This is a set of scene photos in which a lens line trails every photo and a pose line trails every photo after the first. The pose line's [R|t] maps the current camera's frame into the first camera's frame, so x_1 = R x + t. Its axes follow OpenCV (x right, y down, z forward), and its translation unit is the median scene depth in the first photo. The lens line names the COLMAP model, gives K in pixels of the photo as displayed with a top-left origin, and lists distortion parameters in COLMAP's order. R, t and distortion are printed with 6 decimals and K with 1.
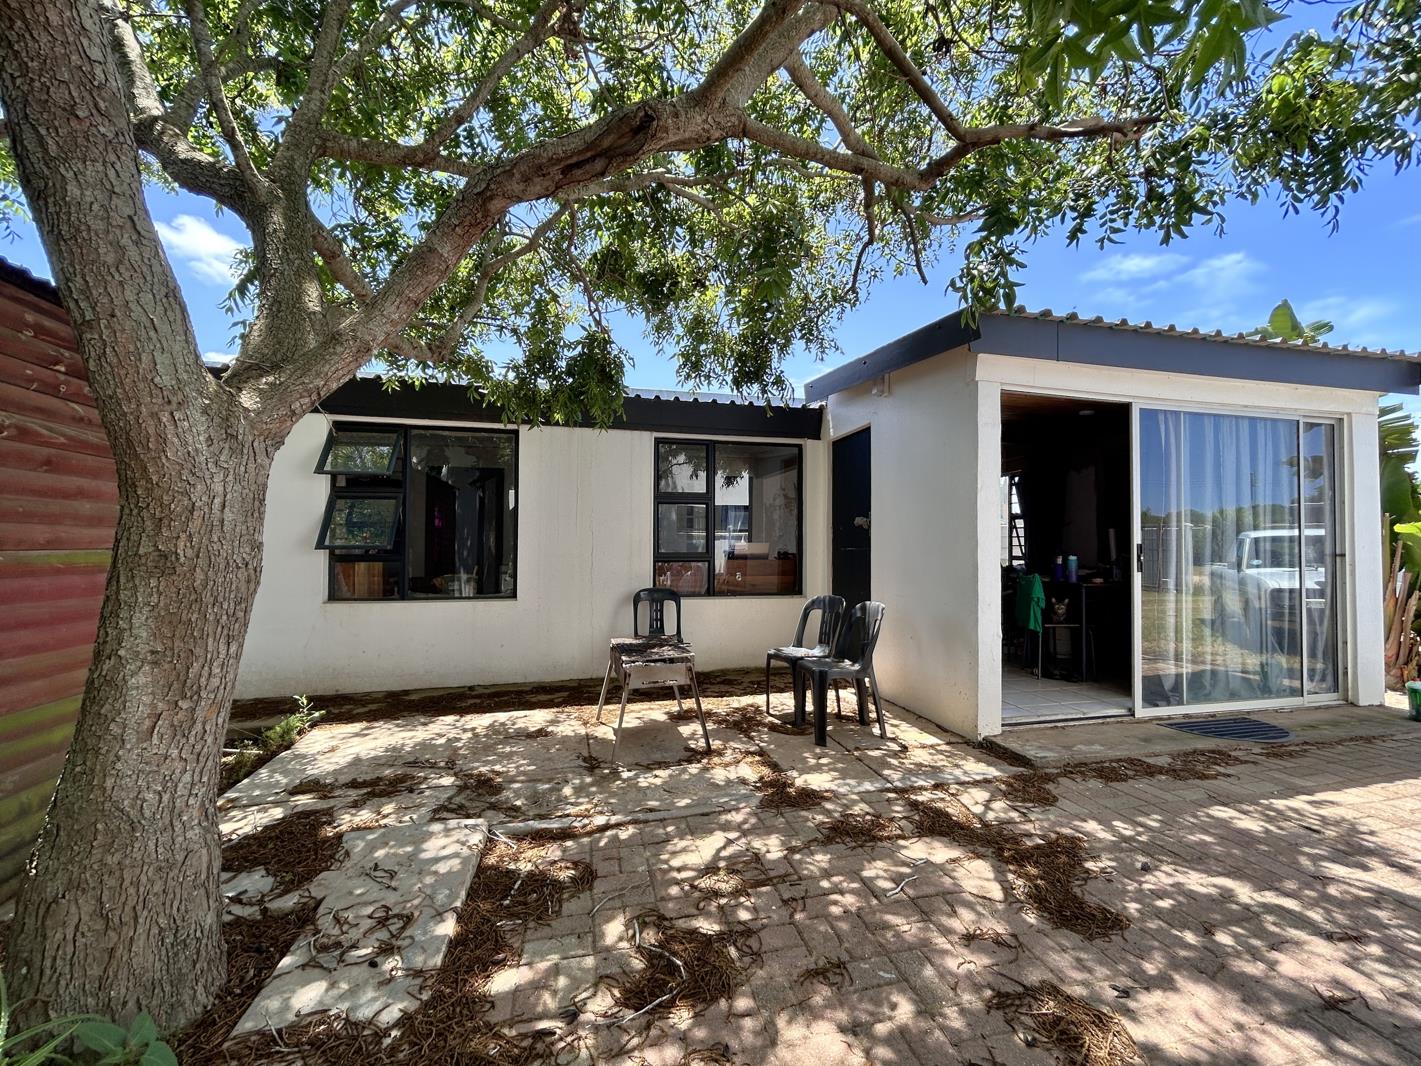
lens RADIAL K [[579.0, 0, 710.5], [0, 579.0, 533.0], [0, 0, 1]] dist [0.000251, 0.000310]
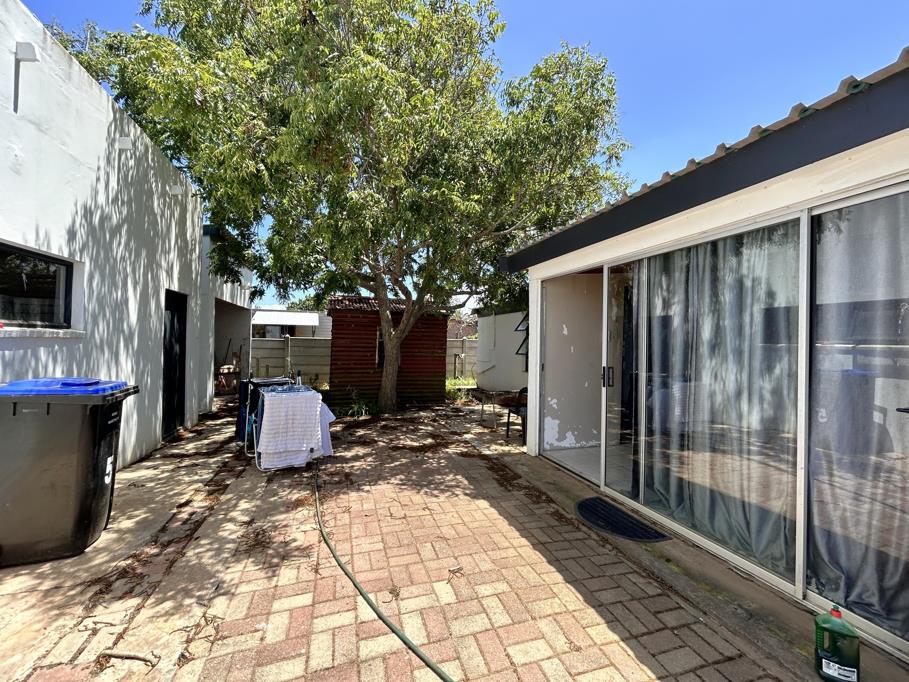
lens RADIAL K [[370.4, 0, 454.5], [0, 370.4, 341.0], [0, 0, 1]] dist [0.000251, 0.000310]
pose [[0.119339, 0.003429, -0.992848, 2.072286], [0.005229, 0.999978, 0.004082, -0.057951], [0.992840, -0.005679, 0.119319, 0.716464]]
